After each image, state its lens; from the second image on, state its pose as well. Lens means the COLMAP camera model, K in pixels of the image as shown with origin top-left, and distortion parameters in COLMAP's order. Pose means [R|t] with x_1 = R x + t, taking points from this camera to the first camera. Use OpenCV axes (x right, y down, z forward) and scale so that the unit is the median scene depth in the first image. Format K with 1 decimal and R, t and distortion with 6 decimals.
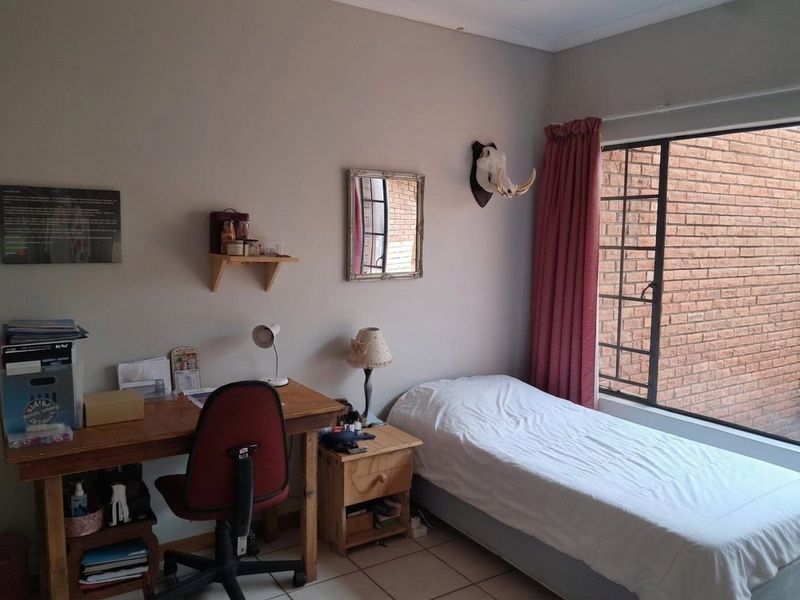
lens RADIAL K [[628.1, 0, 400.0], [0, 628.1, 300.0], [0, 0, 1]] dist [0.099115, -0.175620]
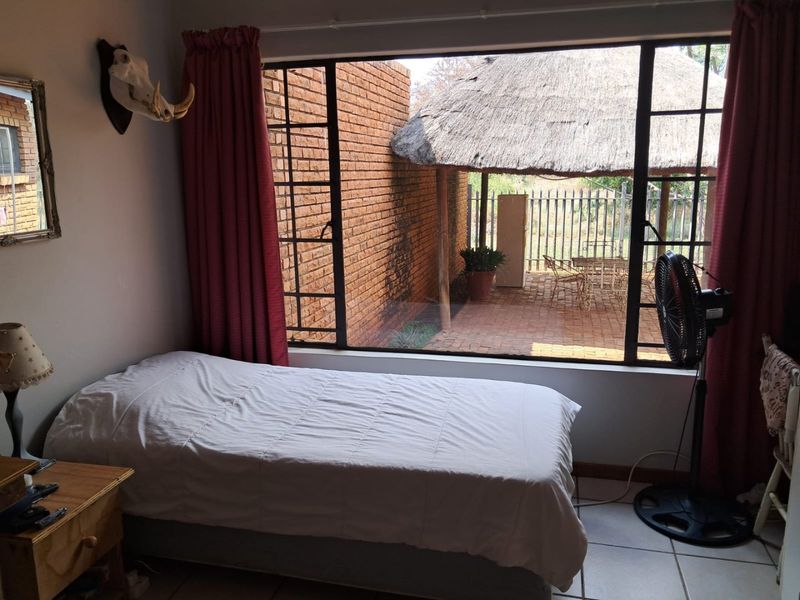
lens RADIAL K [[628.1, 0, 400.0], [0, 628.1, 300.0], [0, 0, 1]] dist [0.099115, -0.175620]
pose [[0.736442, -0.159838, 0.657347, -0.163770], [0.098442, 0.986664, 0.129625, -0.023070], [-0.669300, -0.030751, 0.742356, 0.250267]]
